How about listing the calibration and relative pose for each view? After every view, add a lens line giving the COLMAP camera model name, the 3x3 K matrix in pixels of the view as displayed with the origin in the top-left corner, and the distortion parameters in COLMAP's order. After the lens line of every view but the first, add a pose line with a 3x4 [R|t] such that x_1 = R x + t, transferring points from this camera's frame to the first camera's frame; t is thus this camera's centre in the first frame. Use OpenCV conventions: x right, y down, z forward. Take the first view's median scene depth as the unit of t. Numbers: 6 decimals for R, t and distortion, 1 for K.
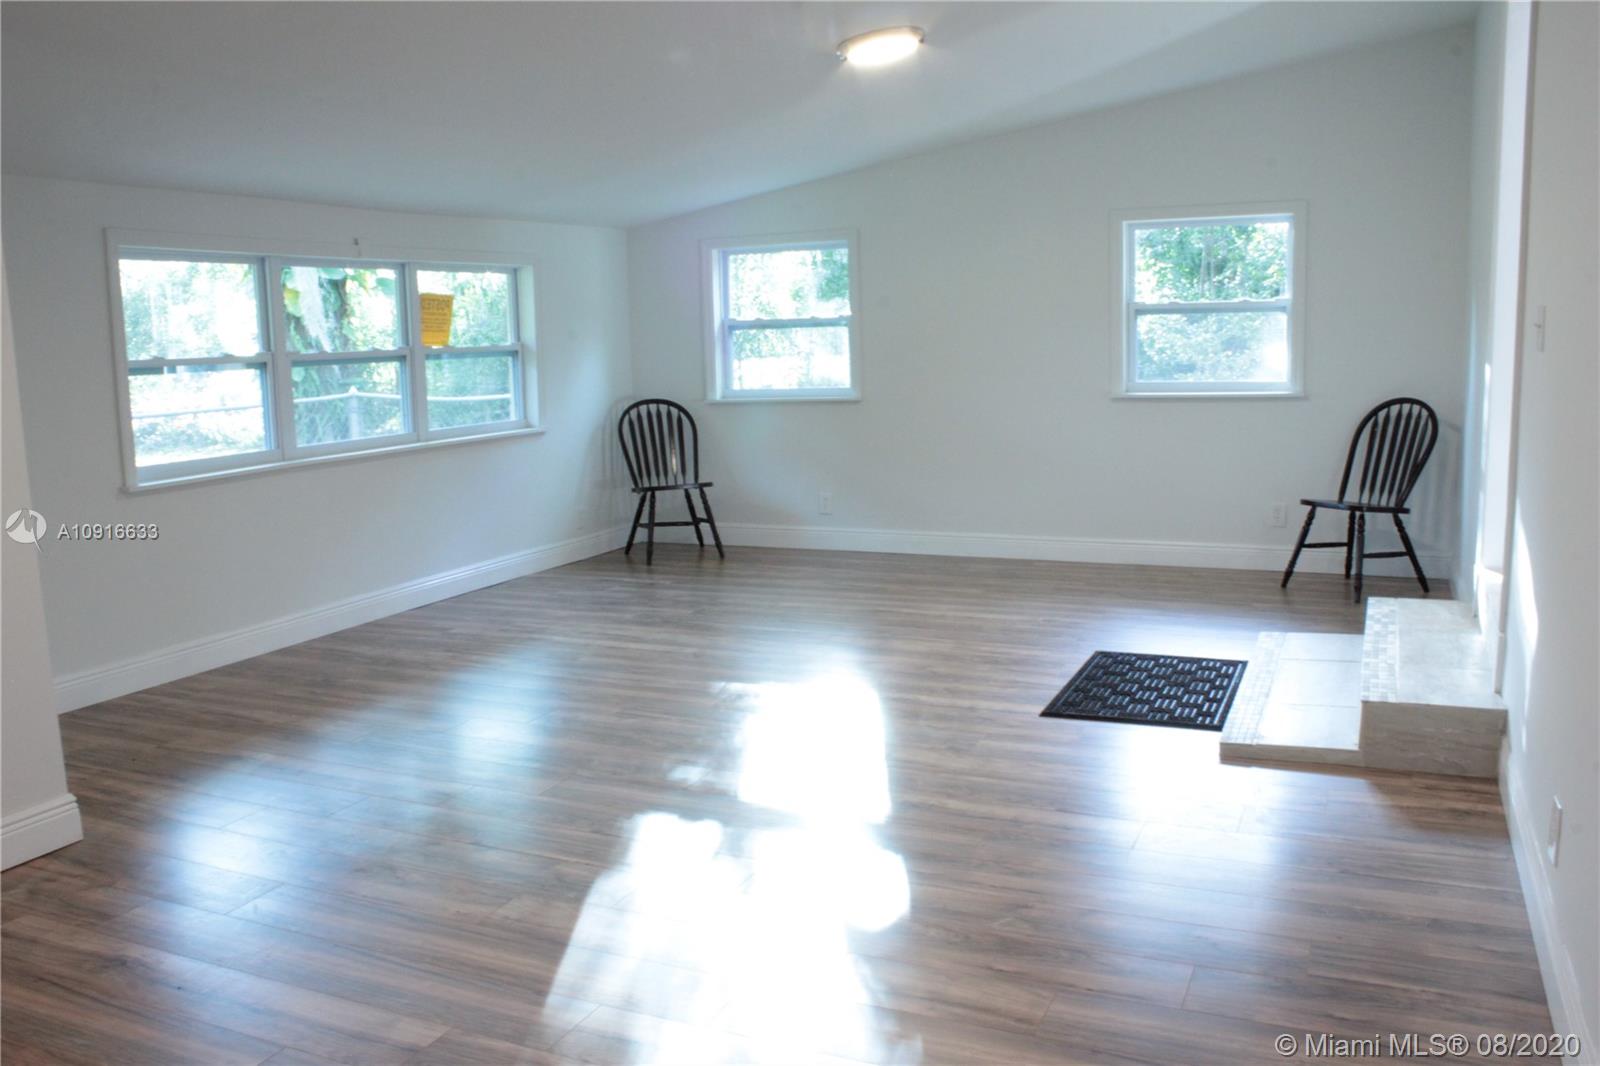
lens RADIAL K [[1338.3, 0, 800.0], [0, 1338.3, 533.0], [0, 0, 1]] dist [-0.141707, 0.155154]
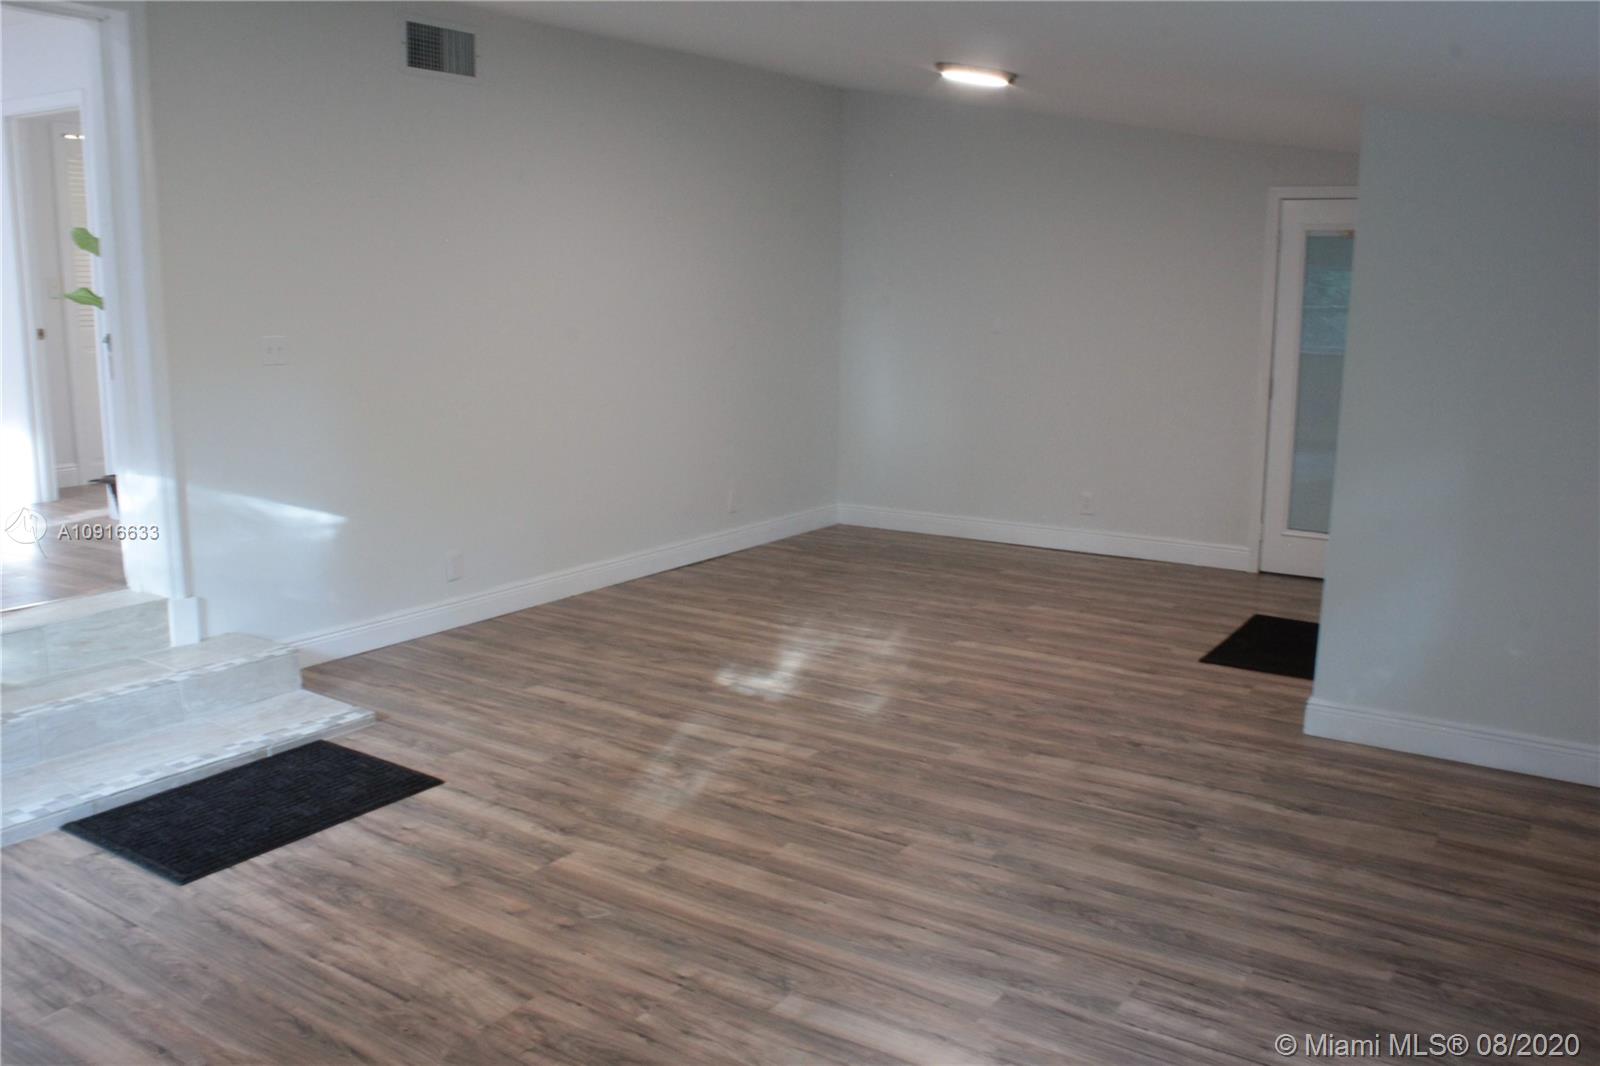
lens RADIAL K [[1338.3, 0, 800.0], [0, 1338.3, 533.0], [0, 0, 1]] dist [-0.141707, 0.155154]
pose [[-0.987588, -0.011866, 0.156619, -0.194928], [0.042332, 0.940136, 0.338159, -0.308351], [-0.151256, 0.340592, -0.927965, 1.669352]]
